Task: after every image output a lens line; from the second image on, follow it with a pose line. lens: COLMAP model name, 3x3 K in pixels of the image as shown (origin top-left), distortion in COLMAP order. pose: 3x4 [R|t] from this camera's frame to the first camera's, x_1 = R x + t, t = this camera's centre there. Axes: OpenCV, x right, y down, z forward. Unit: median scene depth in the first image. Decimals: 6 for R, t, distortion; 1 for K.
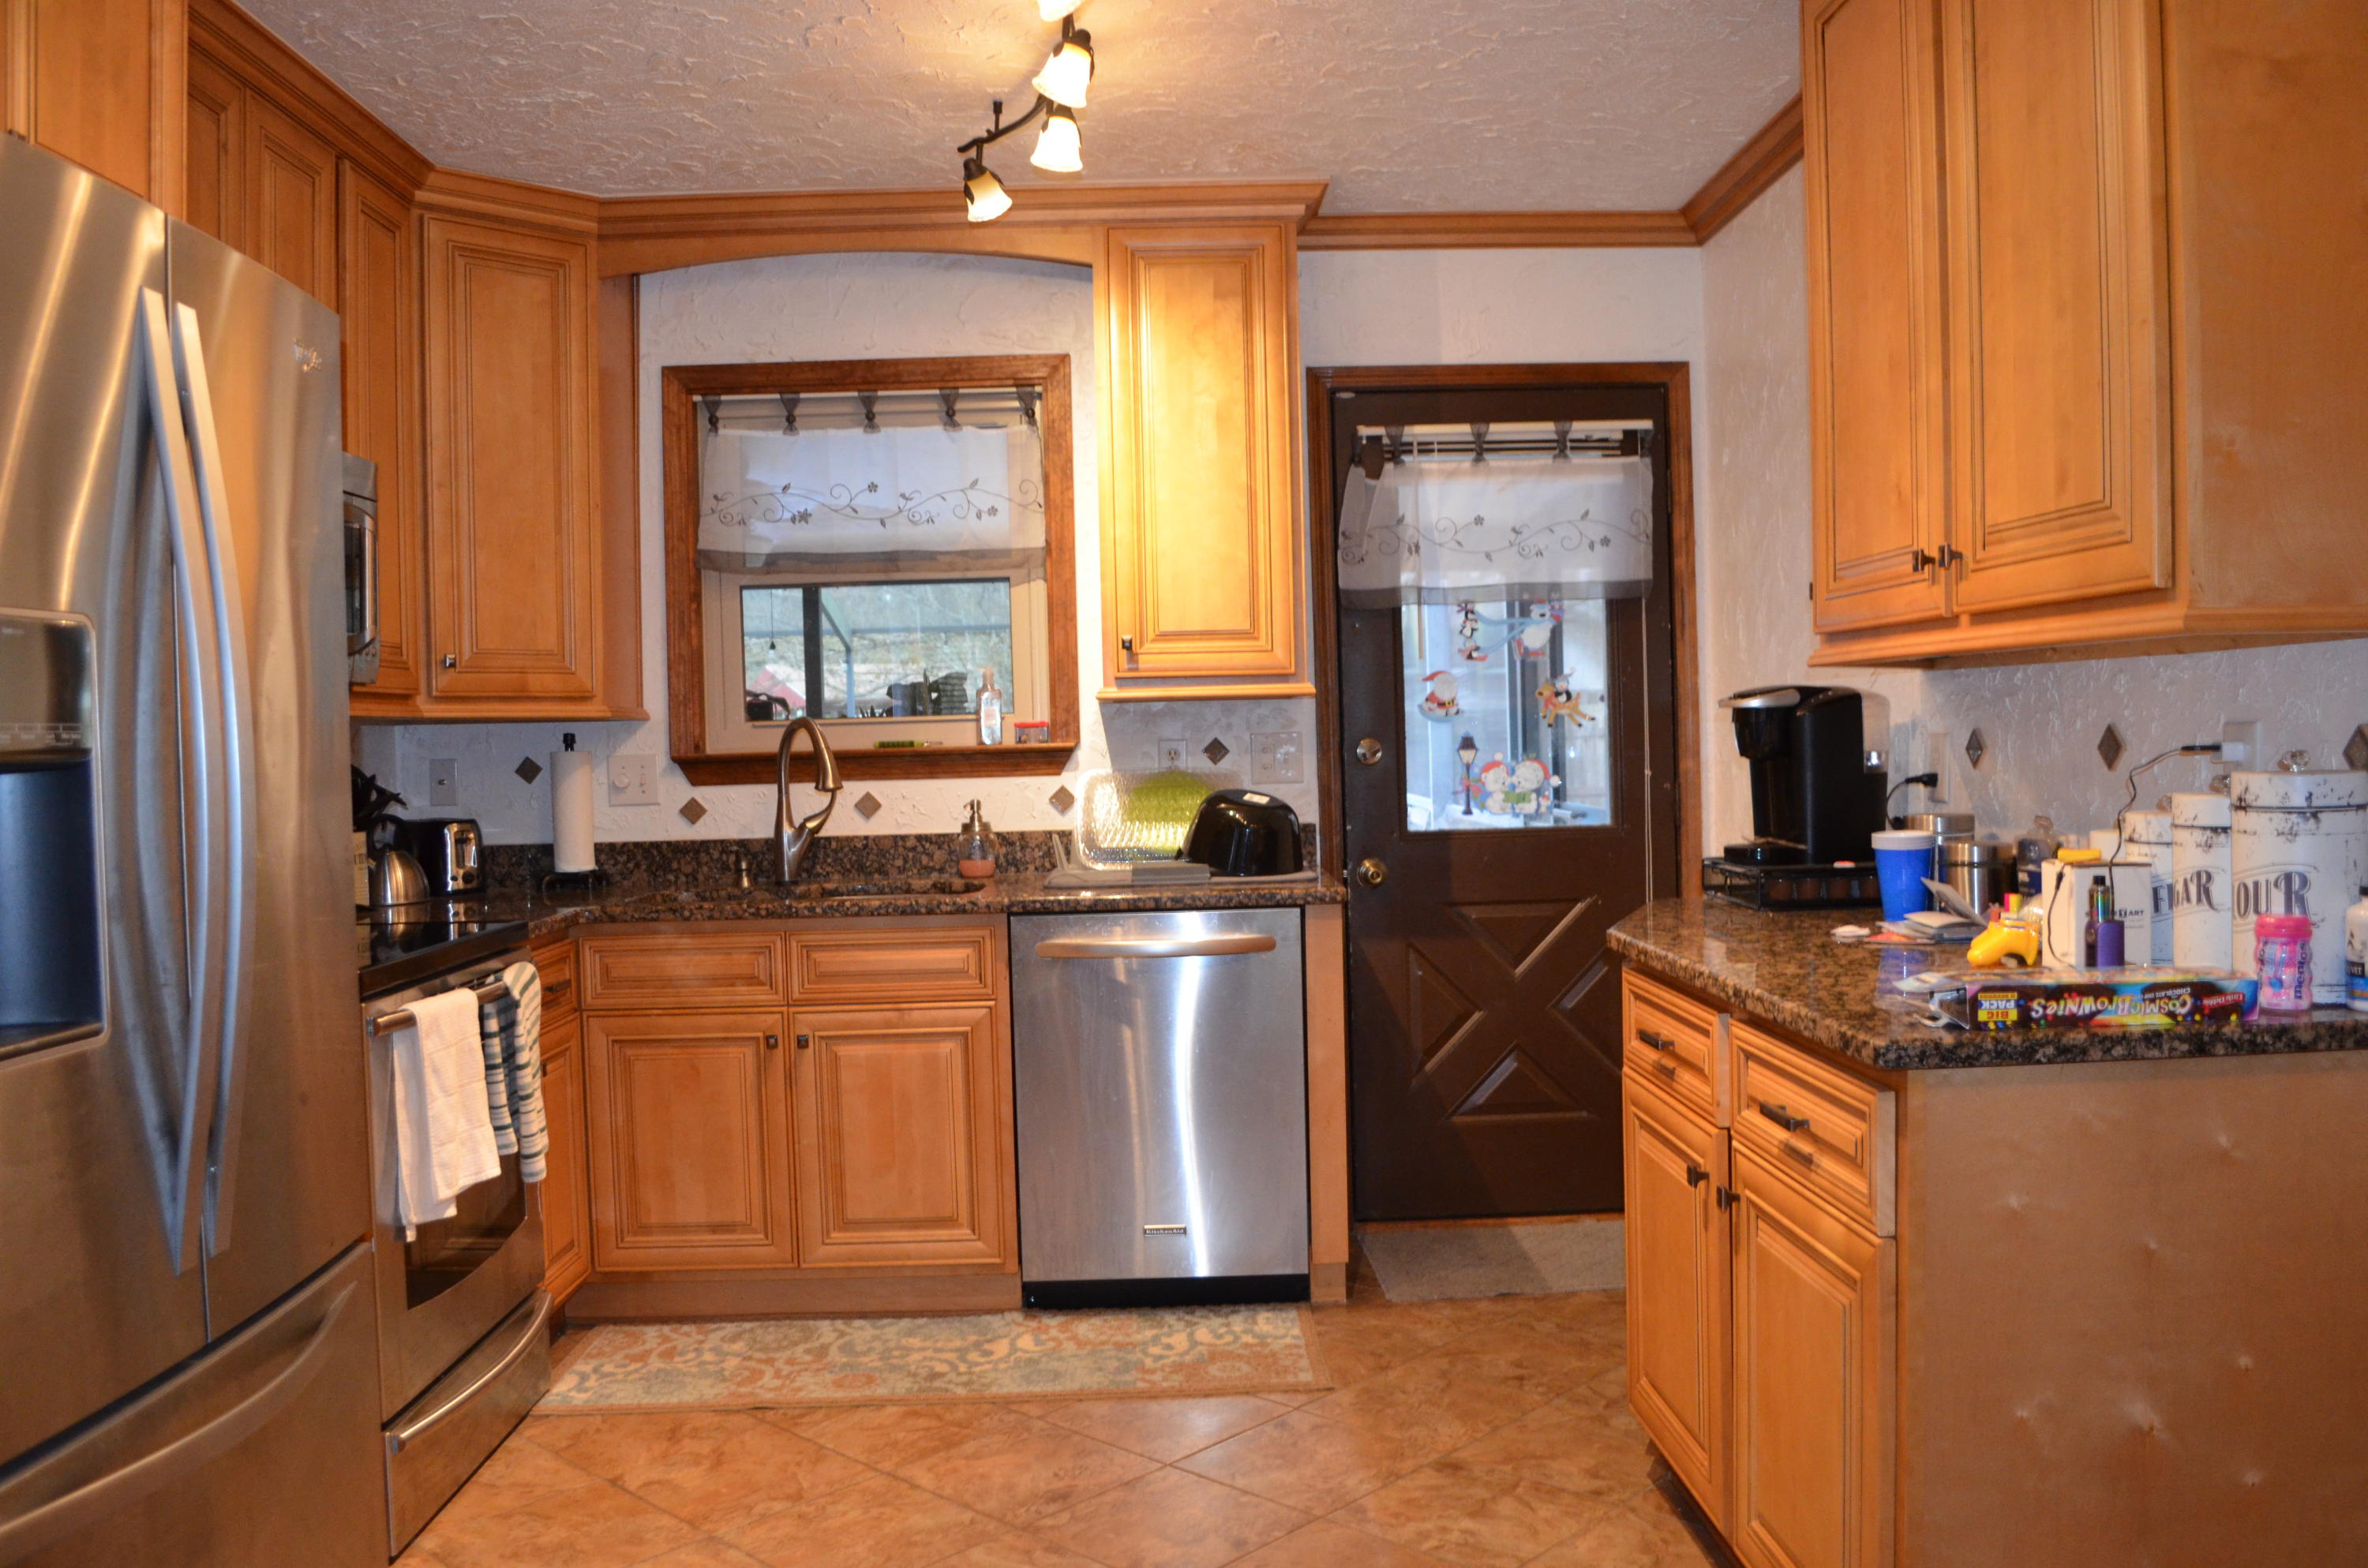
lens RADIAL K [[1883.2, 0, 1184.1], [0, 1883.2, 779.4], [0, 0, 1]] dist [-0.084096, -0.007190]
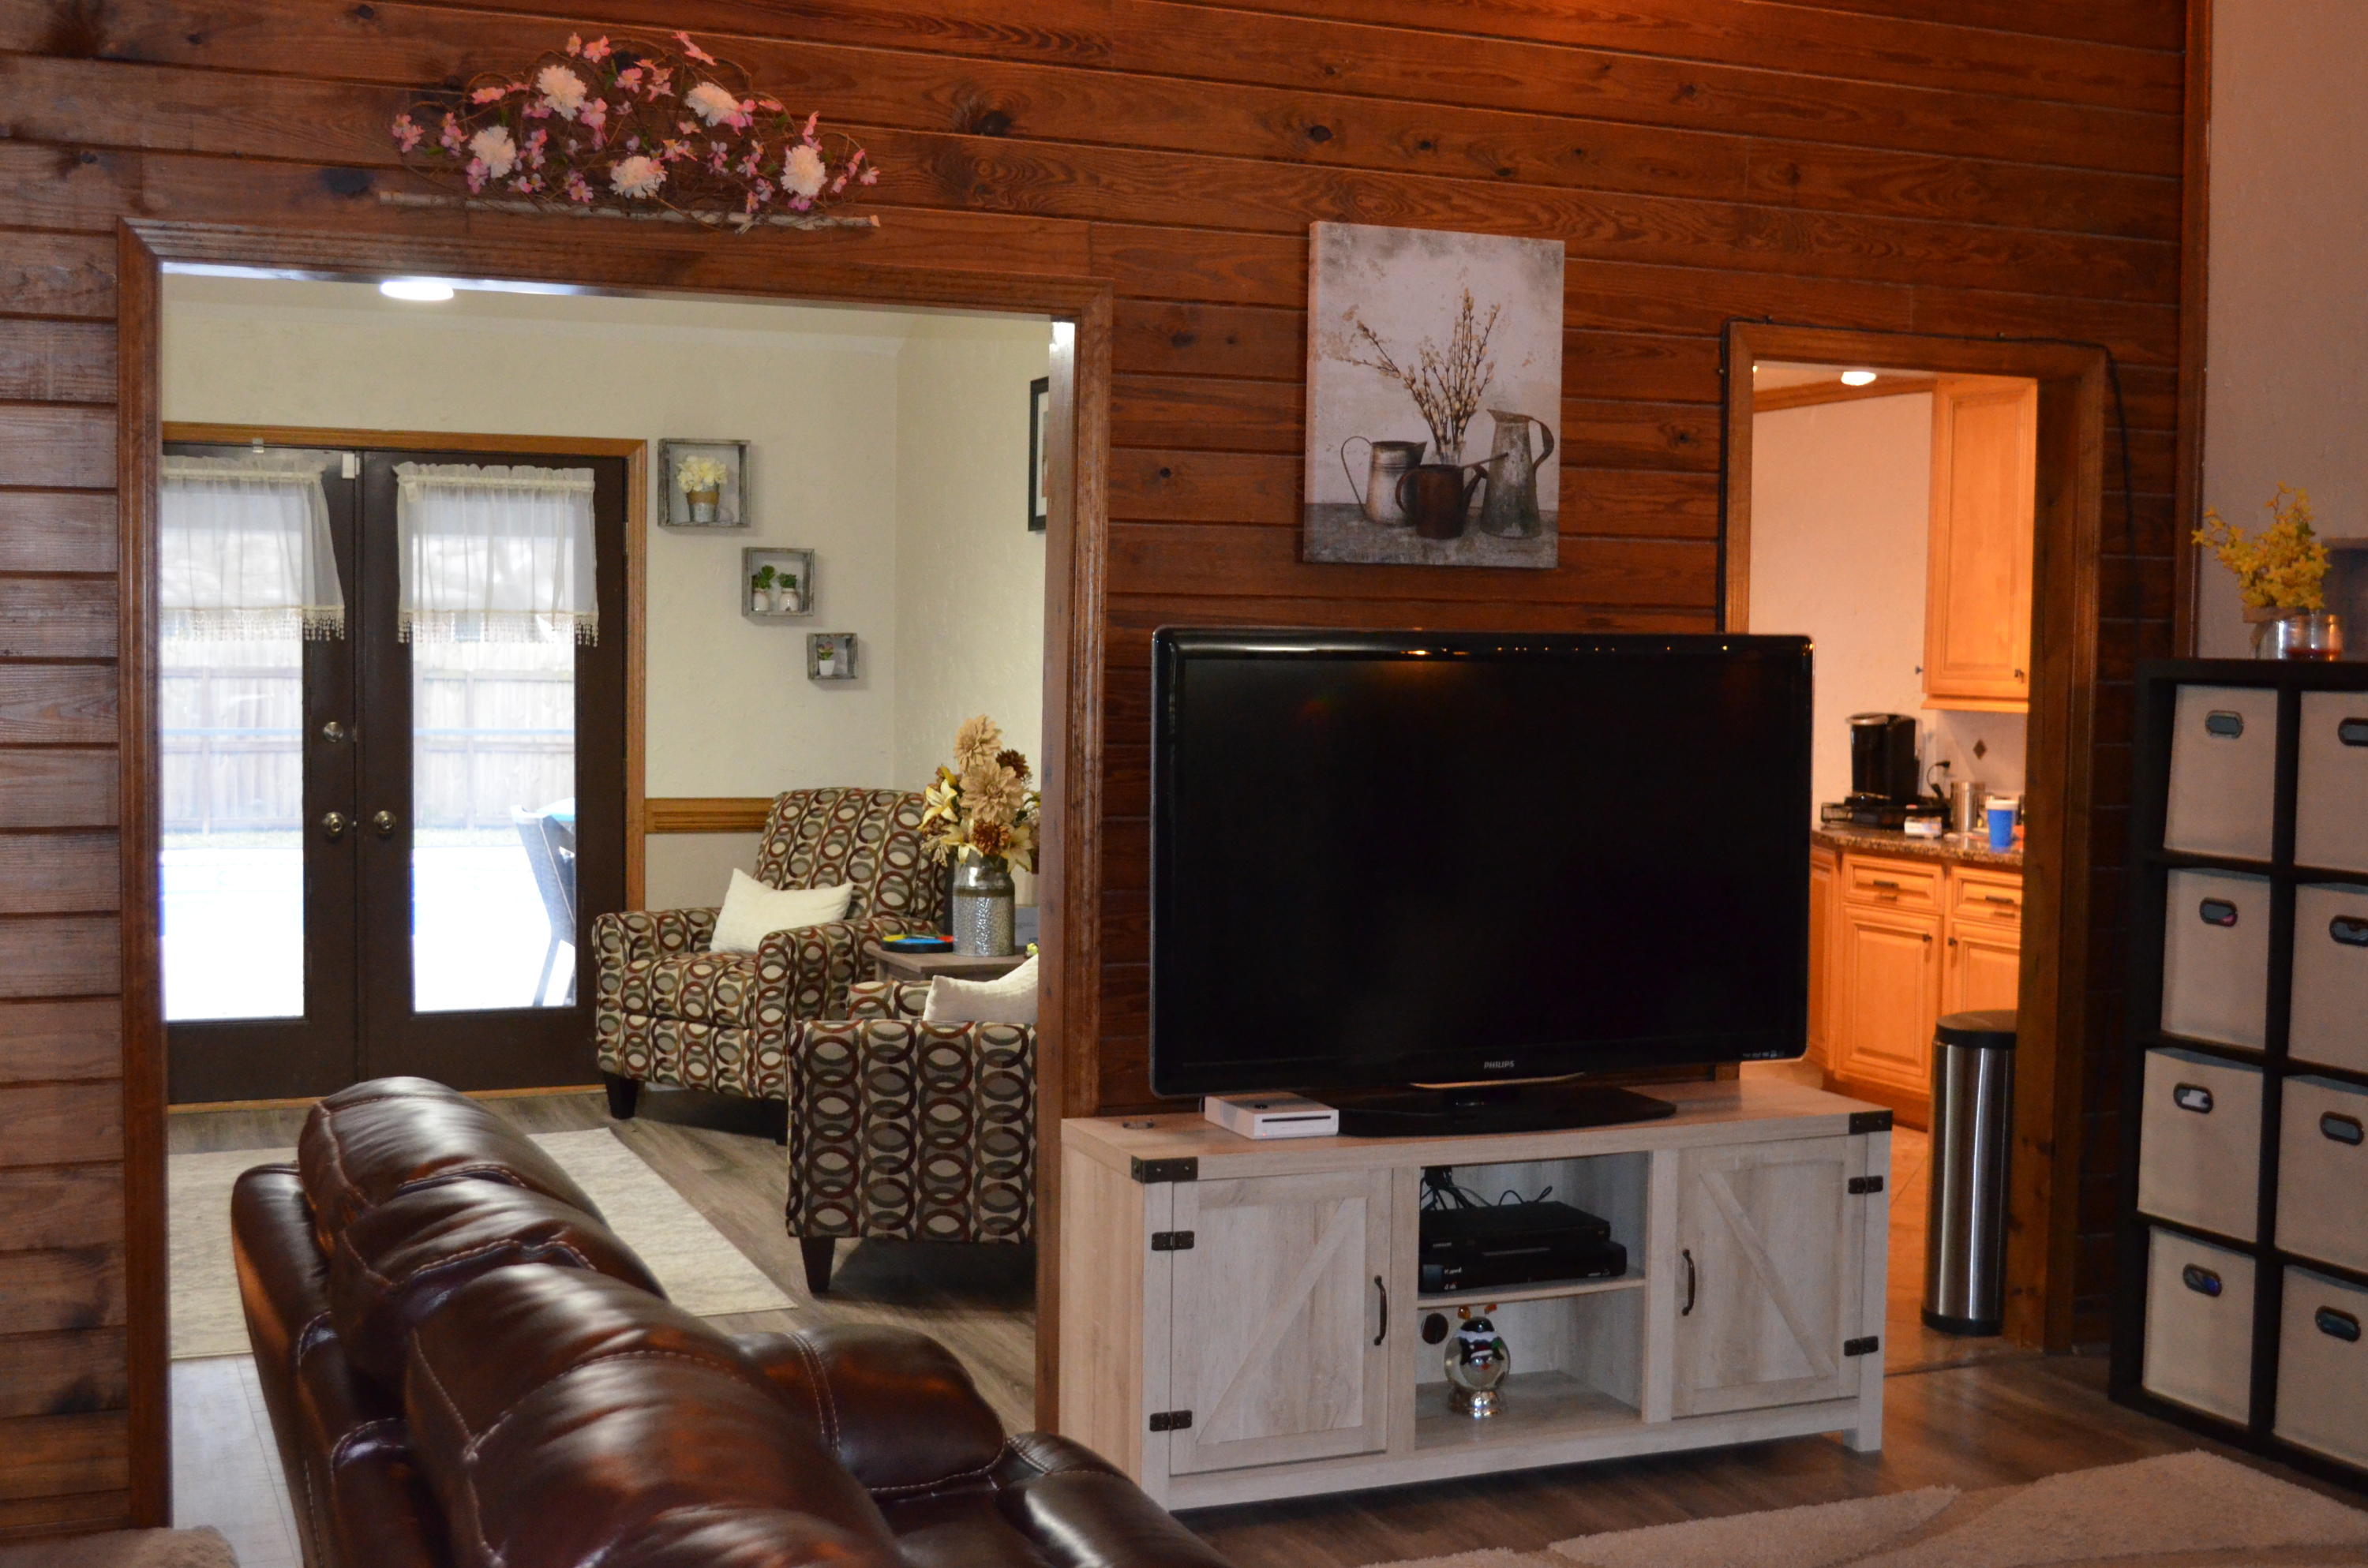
lens RADIAL K [[2827.6, 0, 1184.5], [0, 2827.6, 788.5], [0, 0, 1]] dist [0.000553, 0.000000]
pose [[0.927032, 0.016494, 0.374618, -1.428622], [-0.023212, 0.999640, 0.013428, 0.003889], [-0.374262, -0.021144, 0.927082, -1.423508]]
